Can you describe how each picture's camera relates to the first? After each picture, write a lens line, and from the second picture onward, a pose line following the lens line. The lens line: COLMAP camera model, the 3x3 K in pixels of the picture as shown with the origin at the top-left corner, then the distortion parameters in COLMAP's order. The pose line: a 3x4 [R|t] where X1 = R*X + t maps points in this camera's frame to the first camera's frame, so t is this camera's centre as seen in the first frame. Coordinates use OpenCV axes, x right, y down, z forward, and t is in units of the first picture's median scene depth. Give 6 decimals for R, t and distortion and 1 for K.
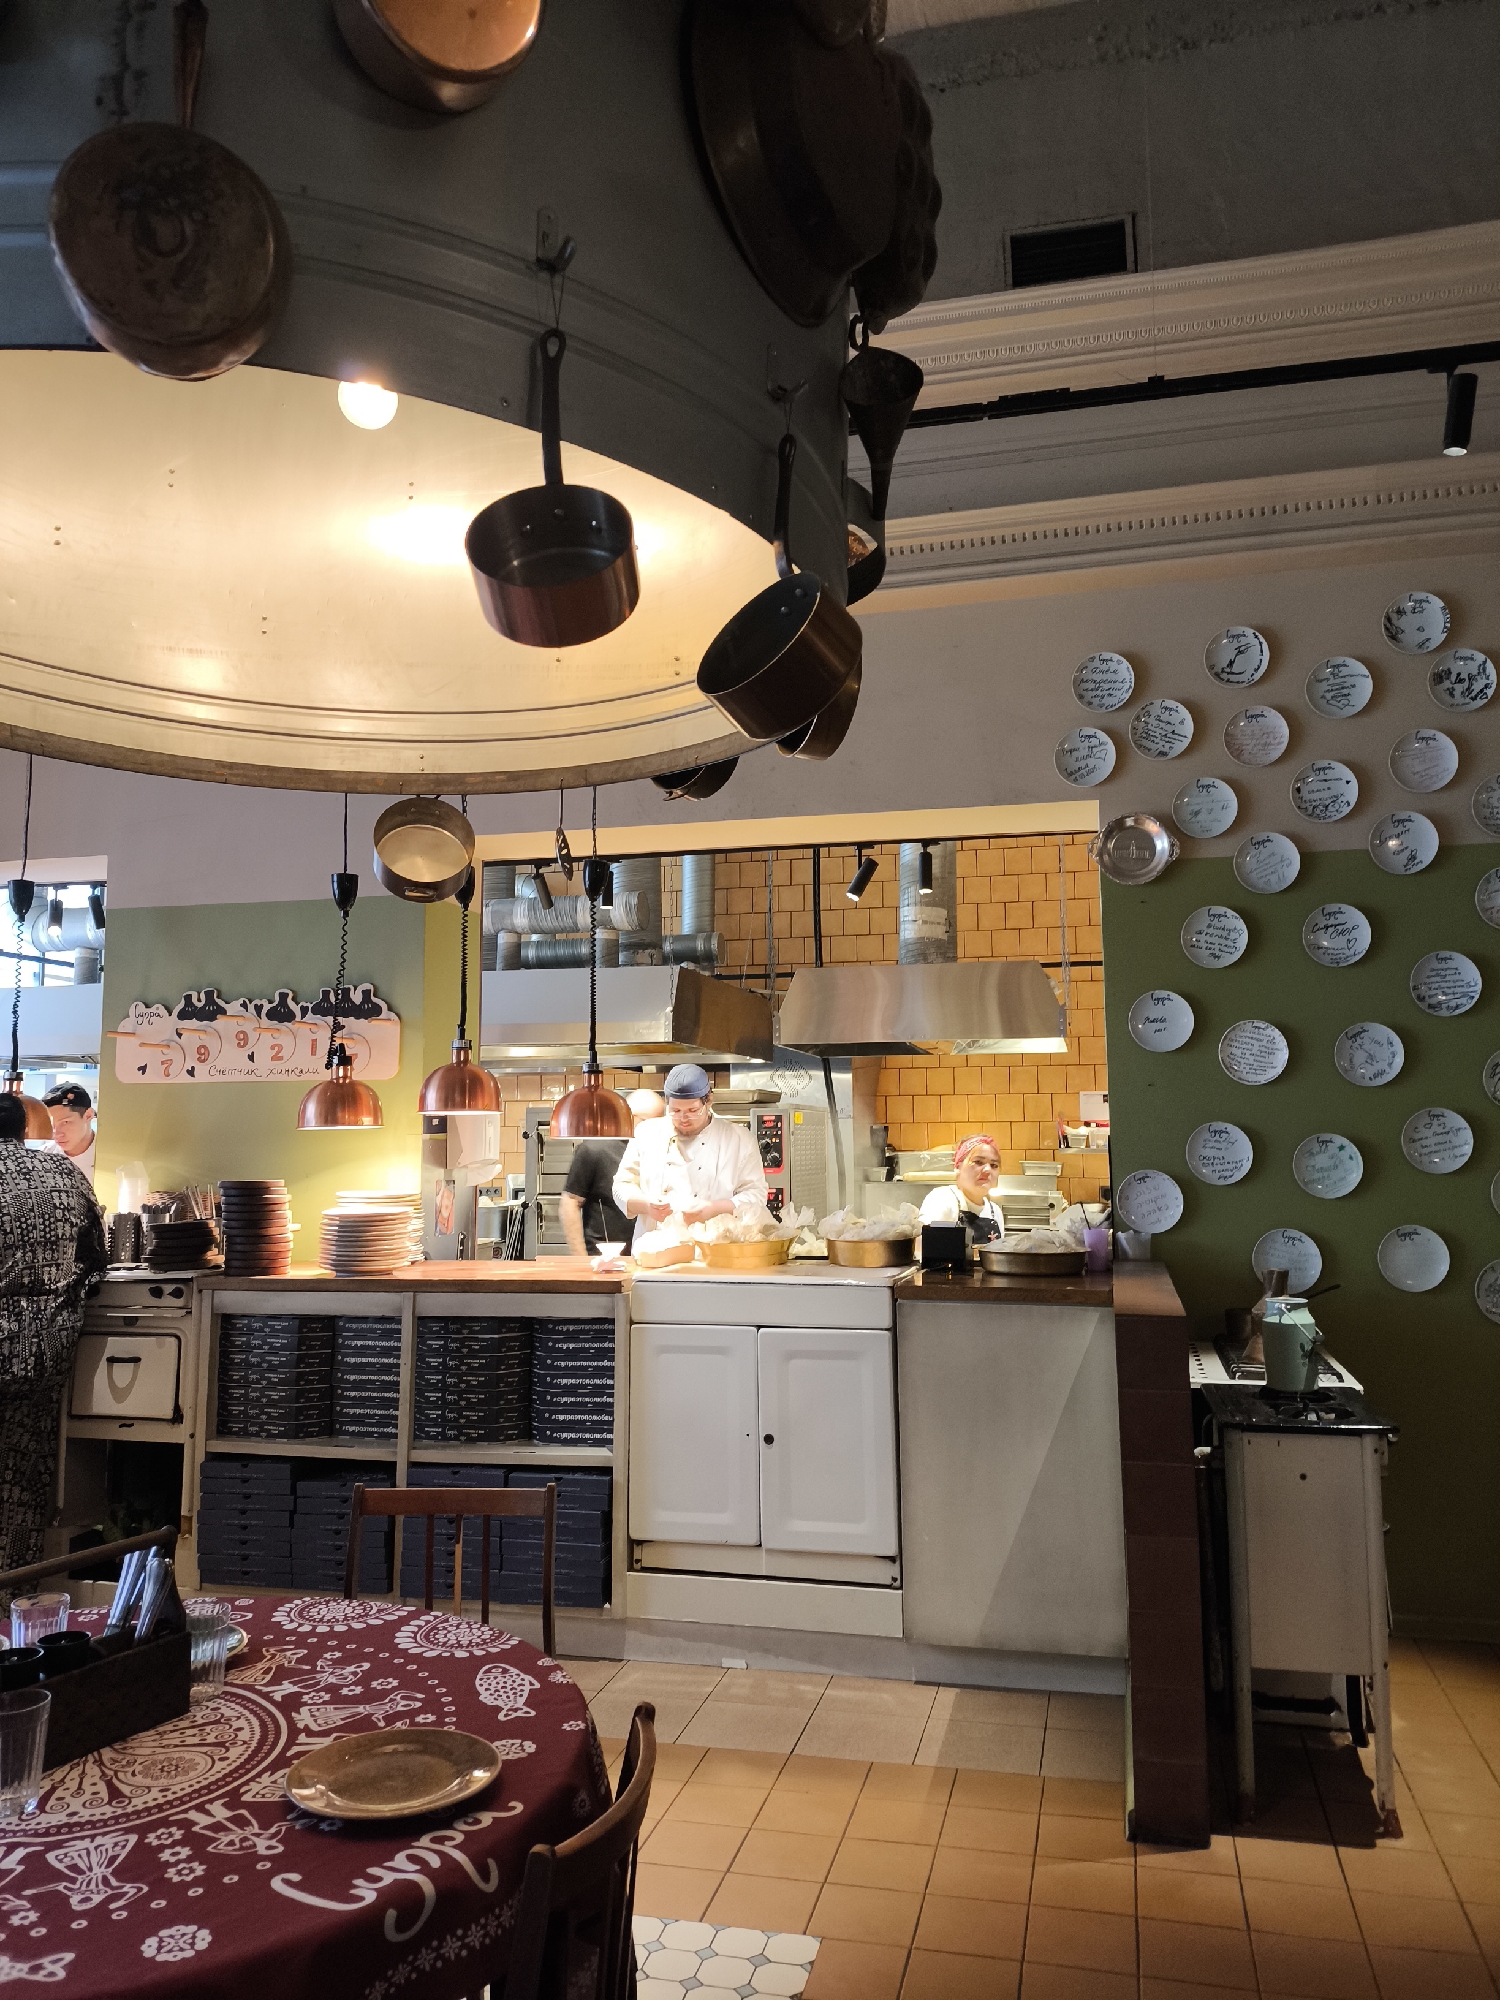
lens RADIAL K [[1448.9, 0, 735.2], [0, 1448.9, 988.8], [0, 0, 1]] dist [0.032770, -0.034066]
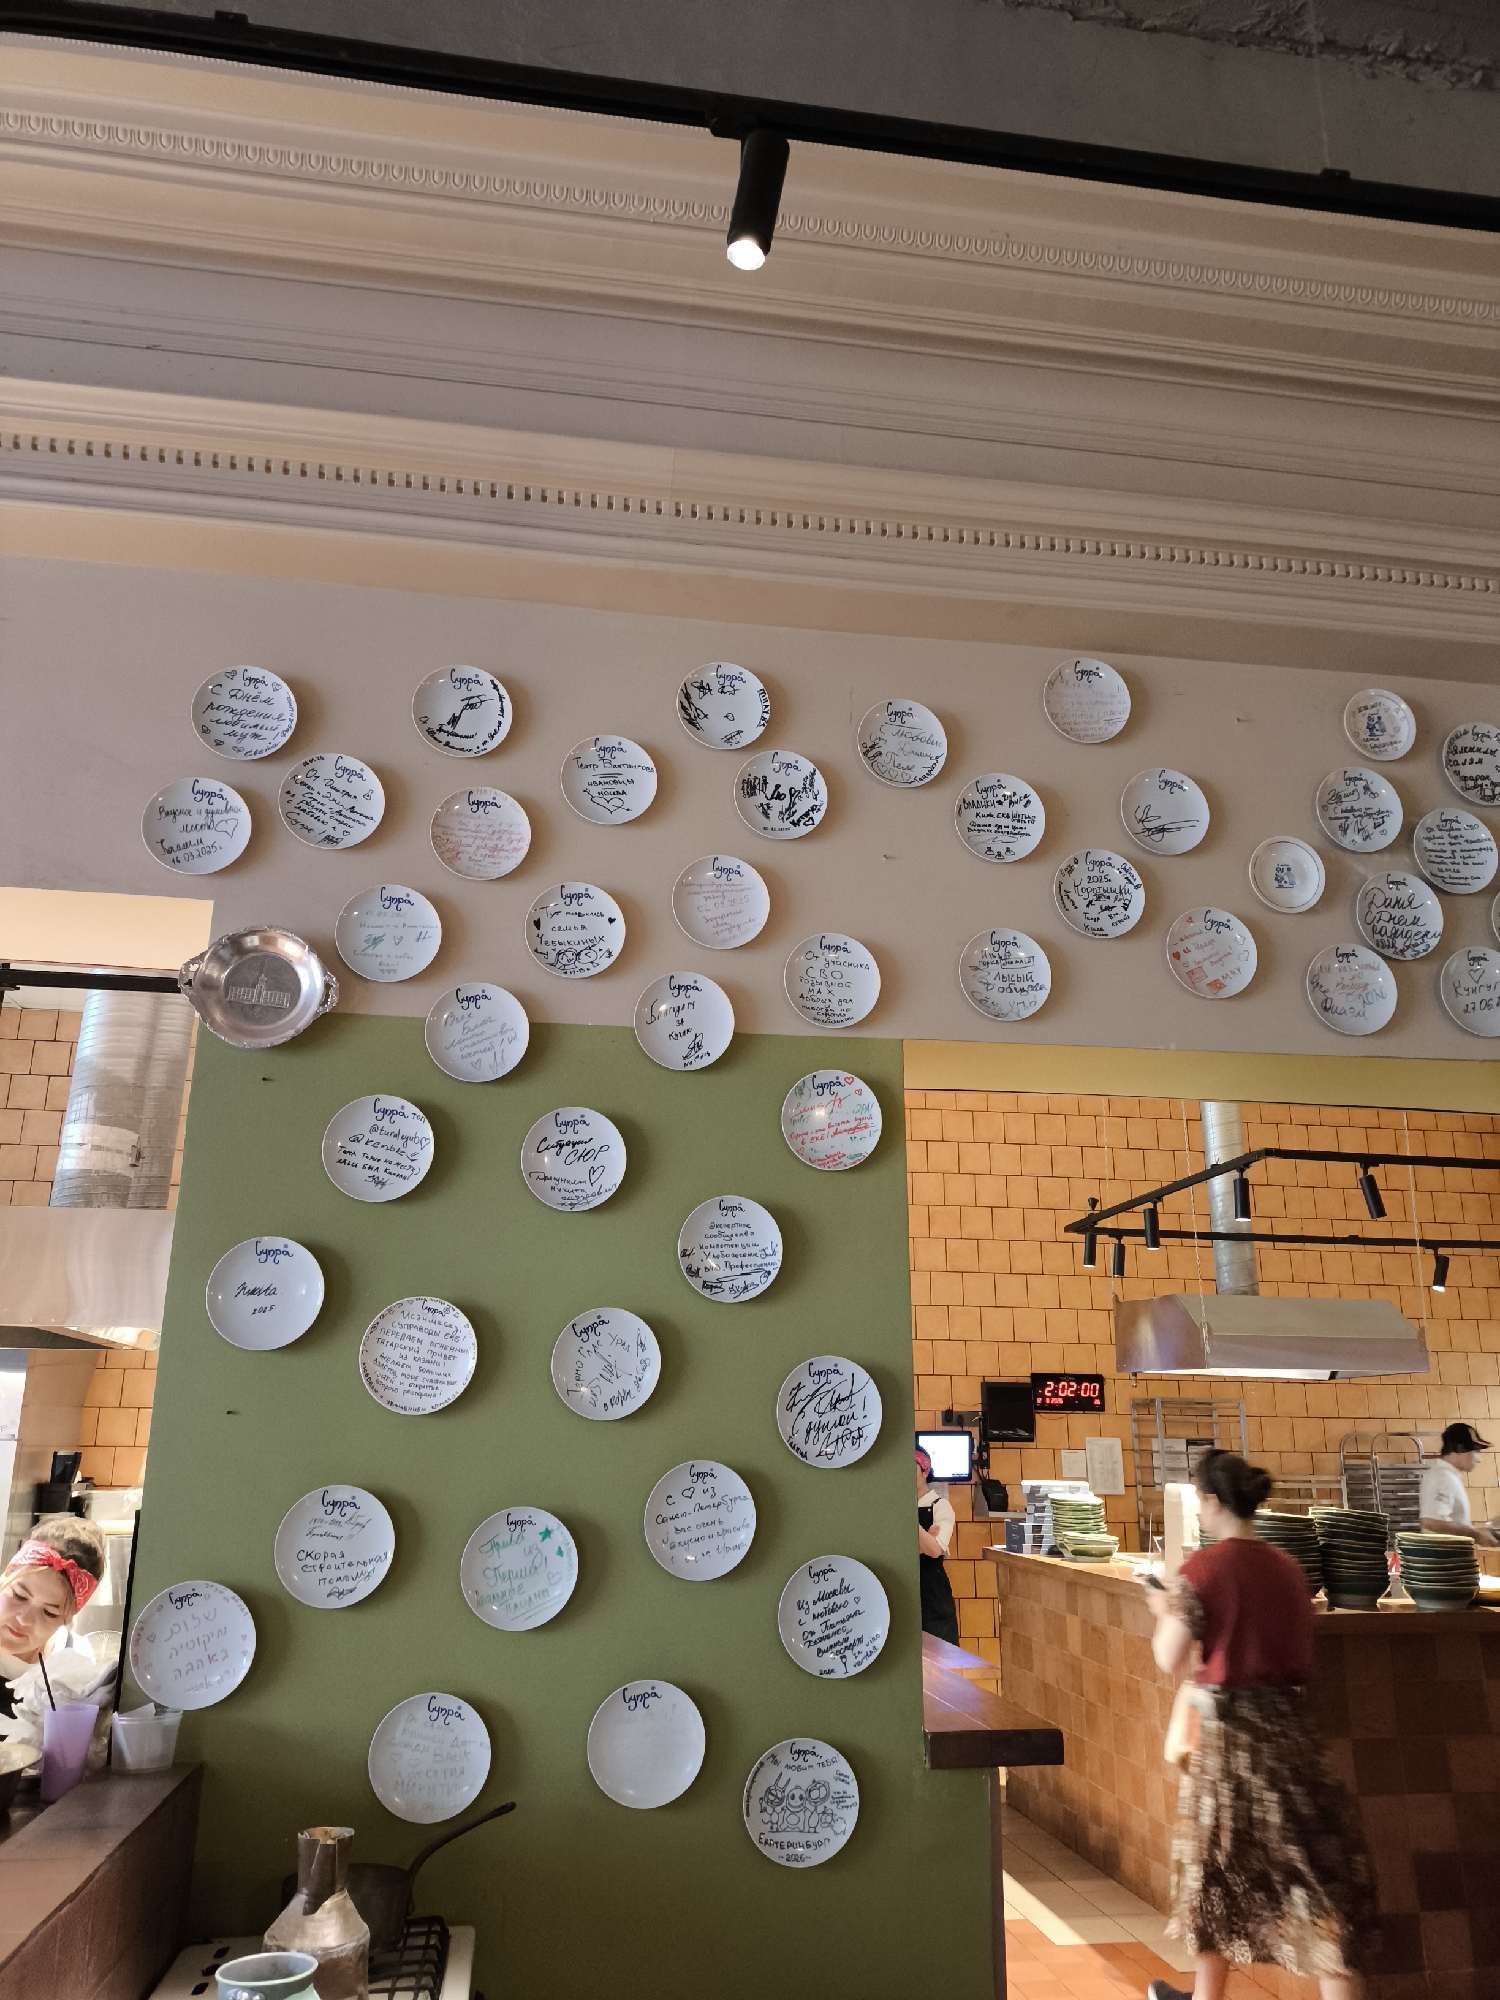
lens RADIAL K [[1448.9, 0, 759.7], [0, 1448.9, 1000.7], [0, 0, 1]] dist [0.032770, -0.034066]
pose [[0.917874, 0.125317, 0.376566, 0.246159], [-0.049721, 0.977673, -0.204164, 0.017754], [-0.393744, 0.168674, 0.903612, 0.409867]]
